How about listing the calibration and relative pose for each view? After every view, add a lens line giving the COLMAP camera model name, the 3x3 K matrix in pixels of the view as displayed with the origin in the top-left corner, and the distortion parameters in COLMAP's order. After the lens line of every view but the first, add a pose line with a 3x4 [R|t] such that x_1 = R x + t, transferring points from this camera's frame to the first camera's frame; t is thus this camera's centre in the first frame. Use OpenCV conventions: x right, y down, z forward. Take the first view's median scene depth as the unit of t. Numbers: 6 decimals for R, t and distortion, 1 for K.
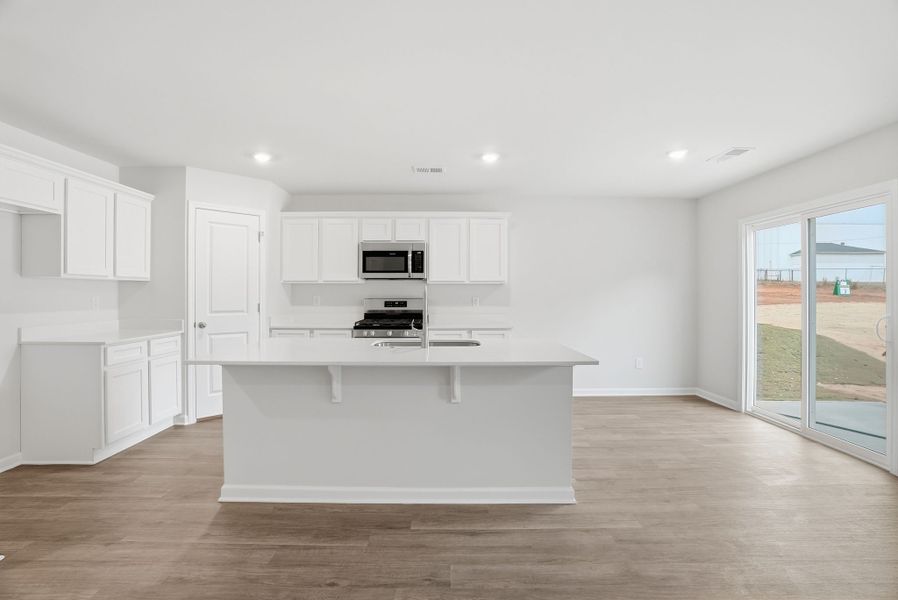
lens RADIAL K [[421.1, 0, 445.6], [0, 421.1, 294.2], [0, 0, 1]] dist [-0.070676, 0.029269]
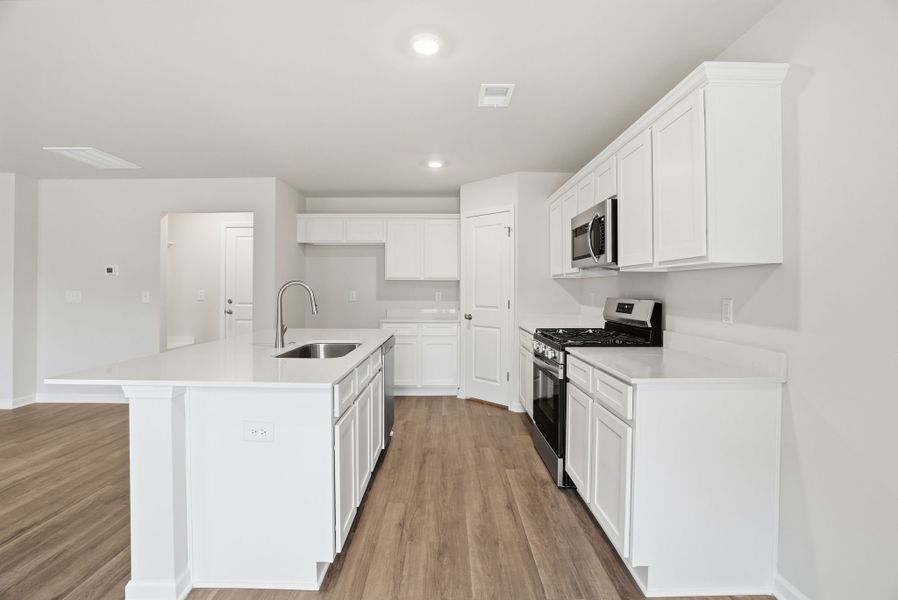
lens RADIAL K [[417.4, 0, 451.1], [0, 417.4, 293.3], [0, 0, 1]] dist [-0.065835, 0.020718]
pose [[0.005981, 0.007833, -0.999951, 0.541285], [-0.005646, 0.999954, 0.007799, -0.001177], [0.999966, 0.005599, 0.006025, 0.868962]]
